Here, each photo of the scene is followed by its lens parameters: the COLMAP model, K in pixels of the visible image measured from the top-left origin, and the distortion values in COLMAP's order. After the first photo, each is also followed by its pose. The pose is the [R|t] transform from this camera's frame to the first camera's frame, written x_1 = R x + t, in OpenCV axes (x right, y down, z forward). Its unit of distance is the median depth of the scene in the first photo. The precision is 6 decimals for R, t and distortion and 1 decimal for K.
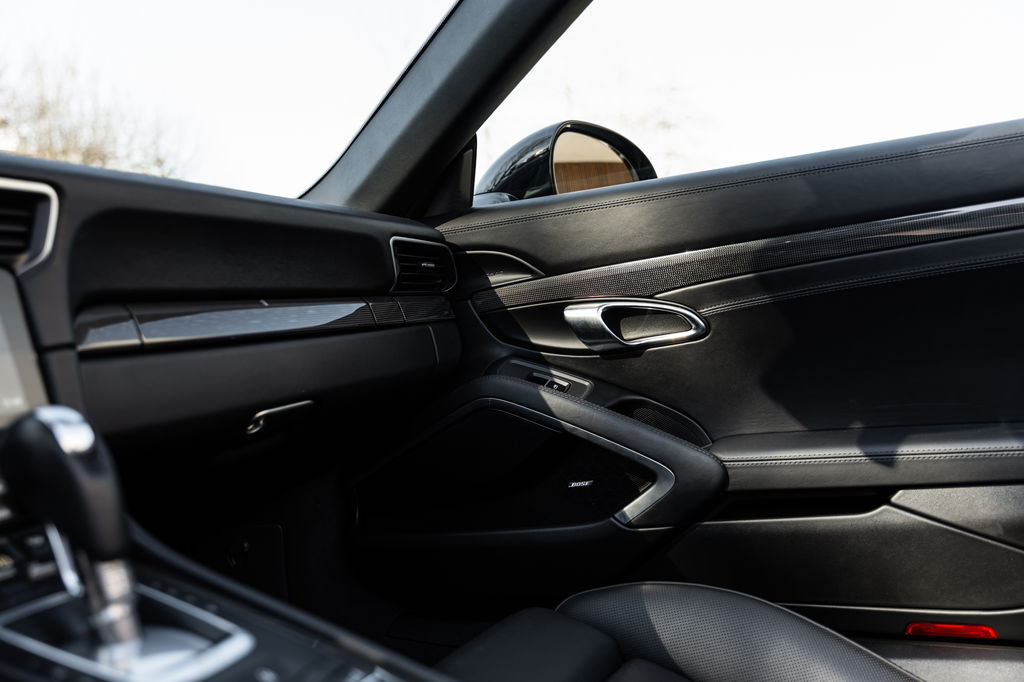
lens RADIAL K [[961.7, 0, 512.0], [0, 961.7, 341.0], [0, 0, 1]] dist [0.000908, 0.000096]
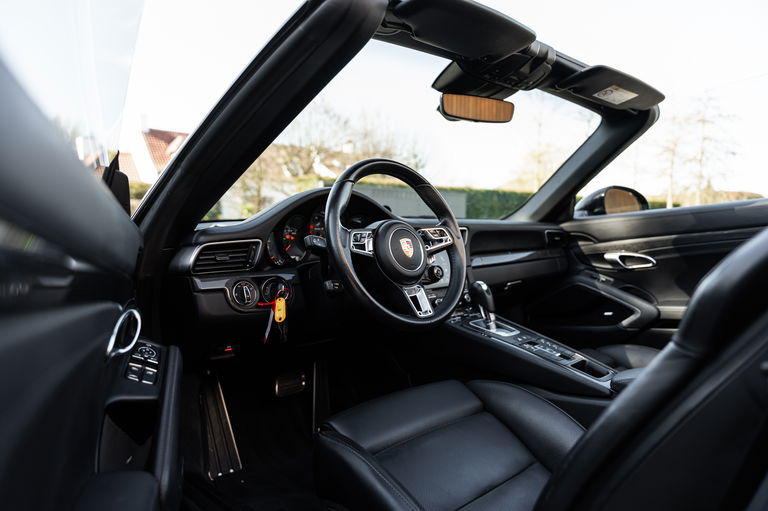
lens RADIAL K [[536.5, 0, 384.0], [0, 536.5, 255.5], [0, 0, 1]] dist [0.006765, 0.003445]
pose [[0.927792, 0.039027, -0.371052, 0.038178], [-0.030379, 0.999114, 0.029125, -0.058944], [0.371860, -0.015750, 0.928155, -0.805937]]
